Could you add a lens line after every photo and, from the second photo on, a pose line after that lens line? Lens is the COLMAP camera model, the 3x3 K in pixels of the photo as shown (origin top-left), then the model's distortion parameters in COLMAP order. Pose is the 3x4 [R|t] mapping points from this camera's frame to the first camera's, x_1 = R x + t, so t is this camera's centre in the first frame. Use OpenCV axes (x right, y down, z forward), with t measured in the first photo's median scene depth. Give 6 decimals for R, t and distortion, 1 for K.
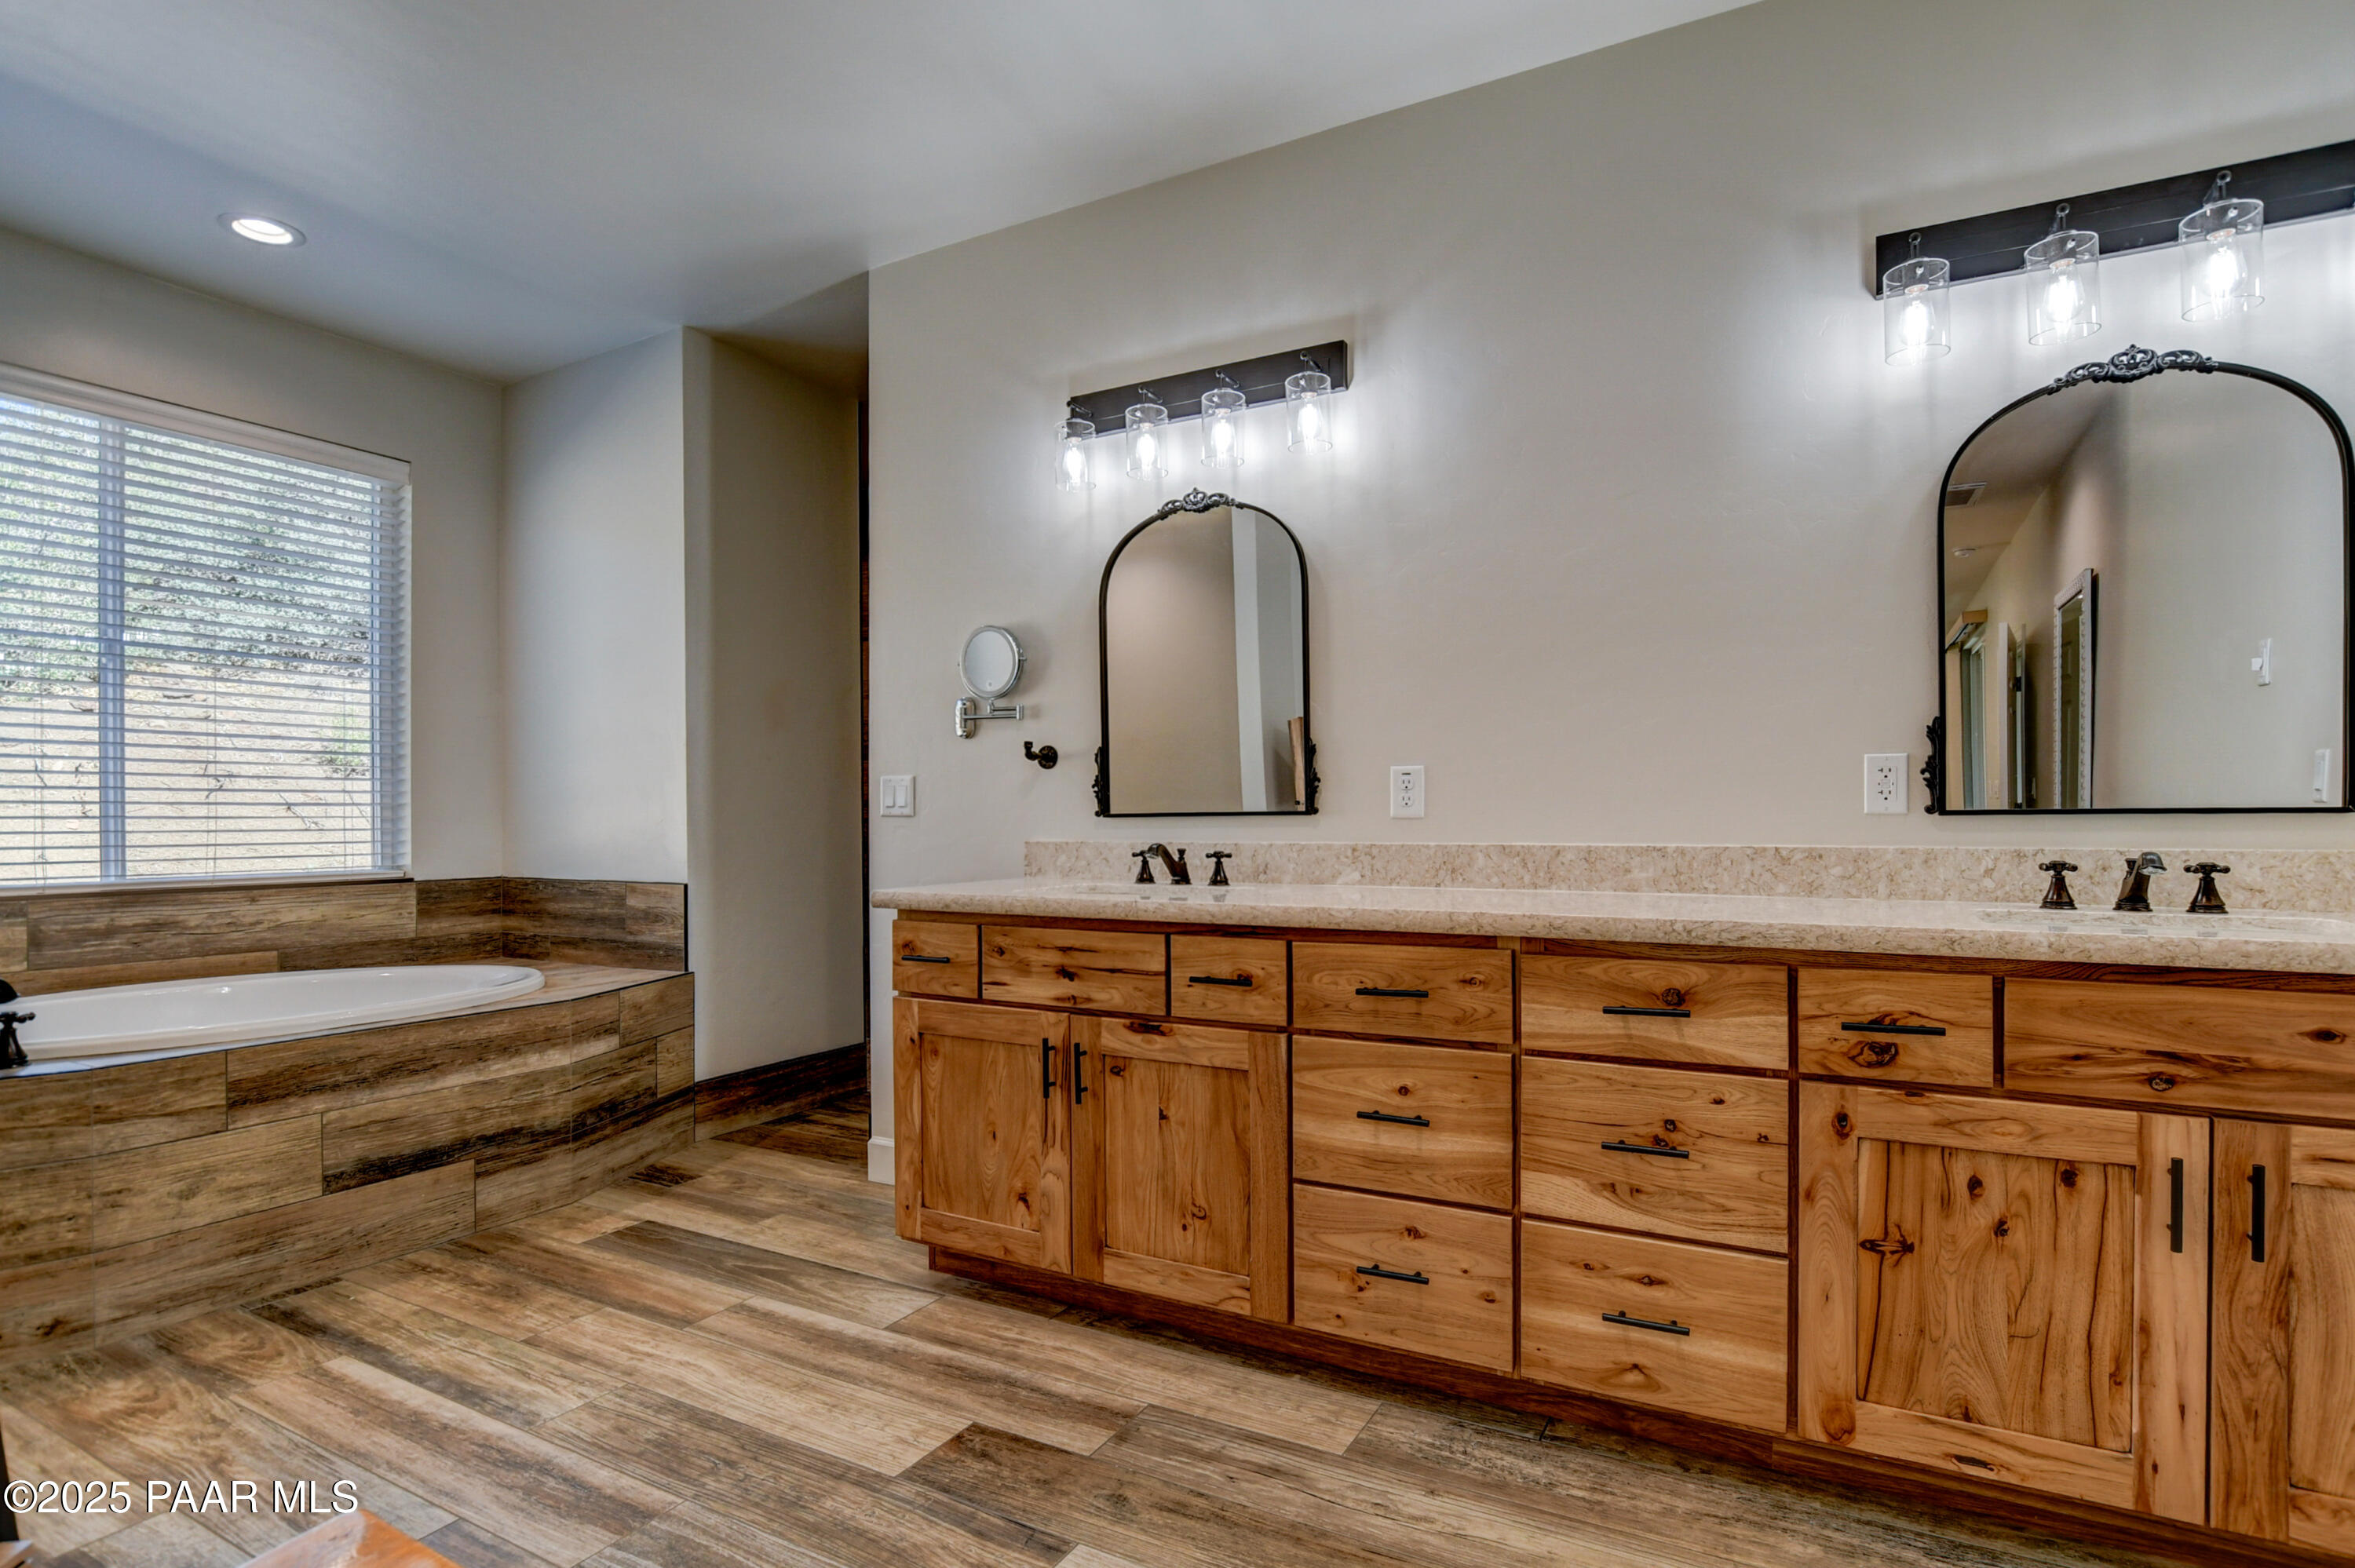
lens RADIAL K [[1177.4, 0, 1185.4], [0, 1177.4, 819.5], [0, 0, 1]] dist [-0.002929, -0.001252]
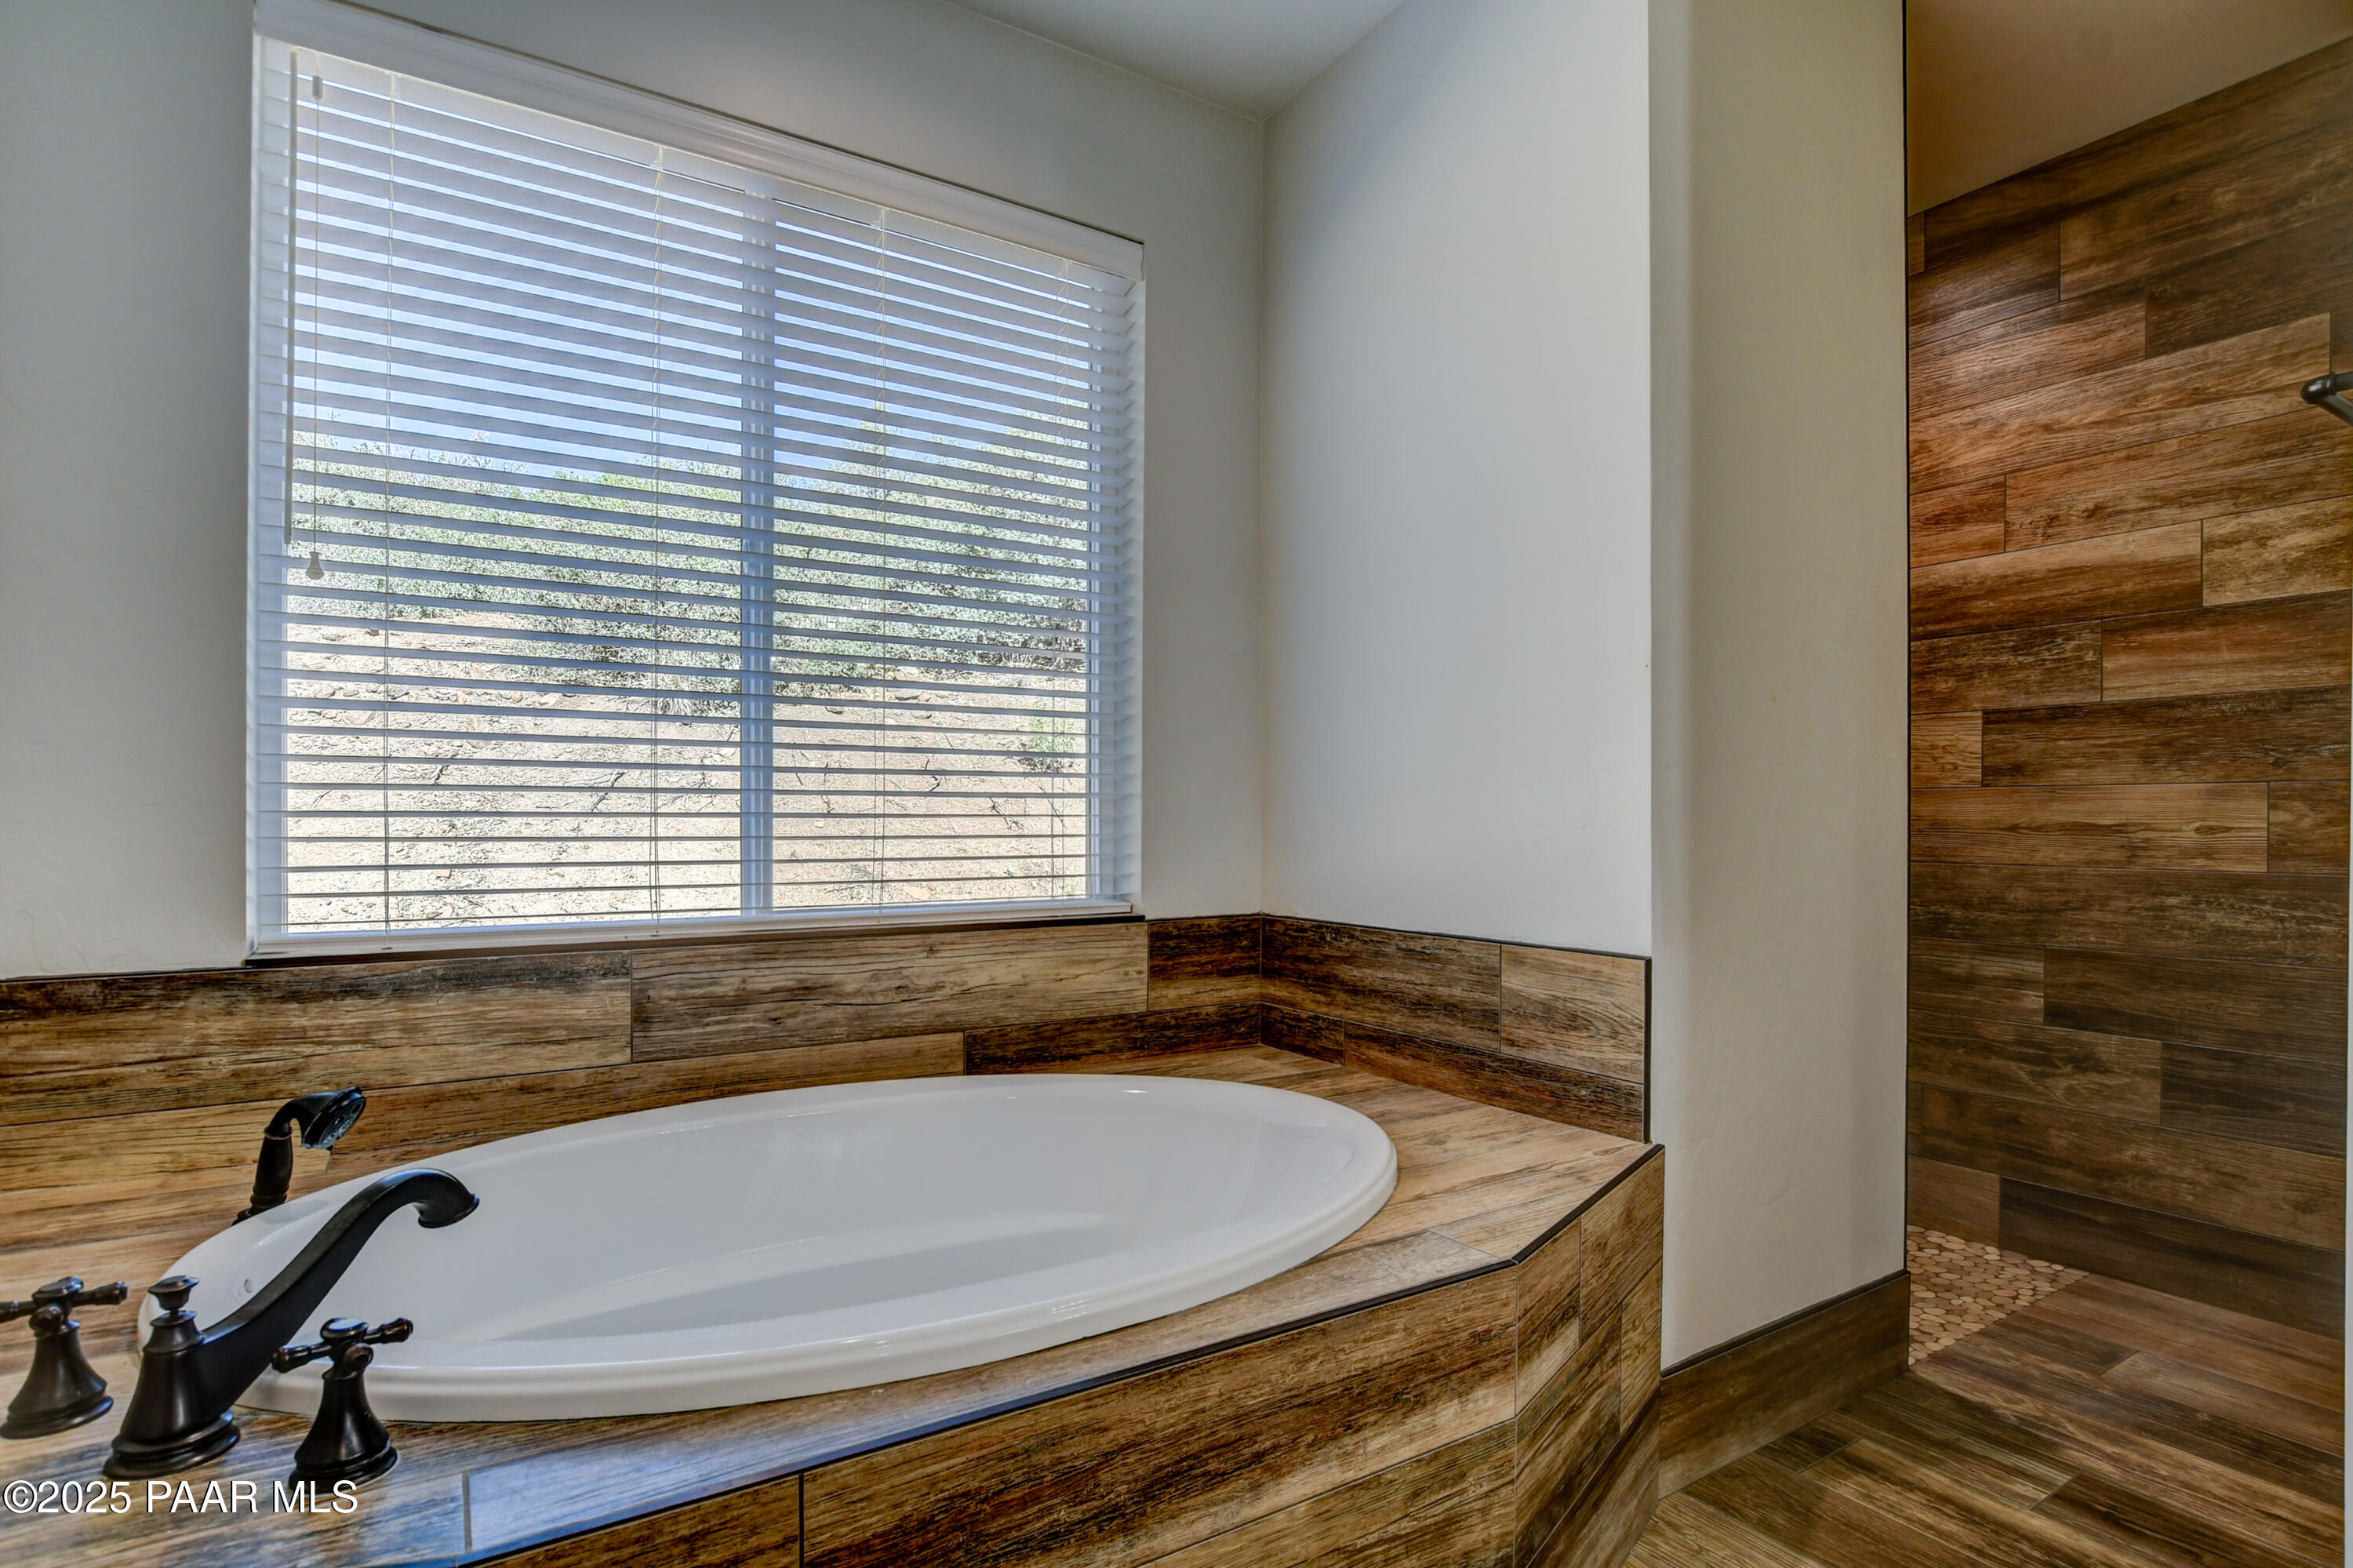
lens RADIAL K [[1176.6, 0, 1179.7], [0, 1176.6, 791.2], [0, 0, 1]] dist [-0.002929, -0.001252]
pose [[0.877931, -0.007829, -0.478724, -0.354719], [-0.004785, 0.999673, -0.025124, 0.000338], [0.478764, 0.024348, 0.877606, 0.480190]]
